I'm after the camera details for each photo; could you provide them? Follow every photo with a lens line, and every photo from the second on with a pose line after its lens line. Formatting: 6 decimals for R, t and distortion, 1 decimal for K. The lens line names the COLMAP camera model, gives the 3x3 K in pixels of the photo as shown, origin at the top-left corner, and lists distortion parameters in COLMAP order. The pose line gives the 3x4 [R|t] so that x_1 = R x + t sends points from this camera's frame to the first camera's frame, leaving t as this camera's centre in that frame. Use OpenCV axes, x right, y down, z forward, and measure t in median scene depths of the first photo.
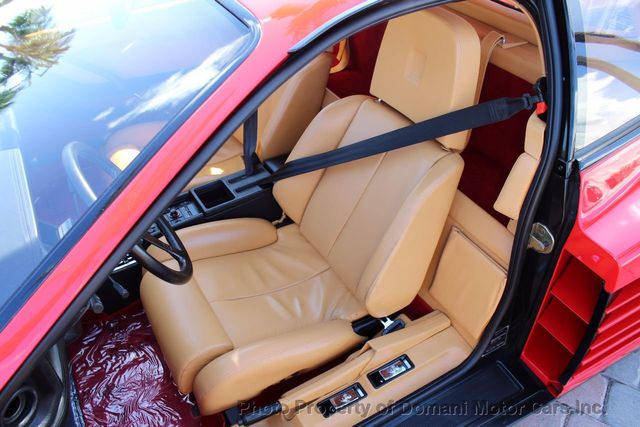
lens RADIAL K [[529.2, 0, 320.0], [0, 529.2, 213.5], [0, 0, 1]] dist [-0.171986, 0.146393]
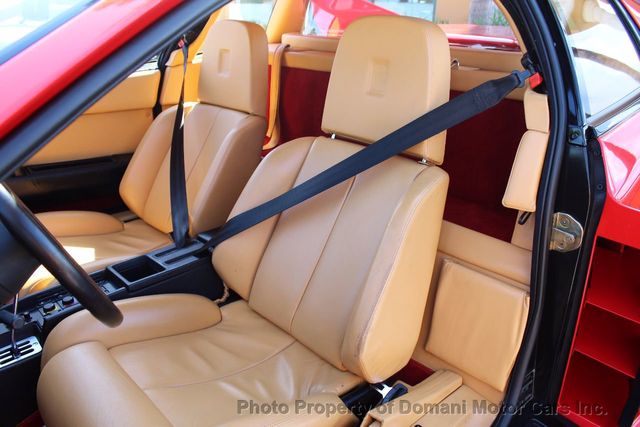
lens RADIAL K [[529.2, 0, 320.0], [0, 529.2, 213.5], [0, 0, 1]] dist [-0.171986, 0.146393]
pose [[0.979961, -0.063404, 0.188829, -0.084082], [0.118062, 0.948408, -0.294252, 0.165849], [-0.160431, 0.310649, 0.936888, 0.218623]]
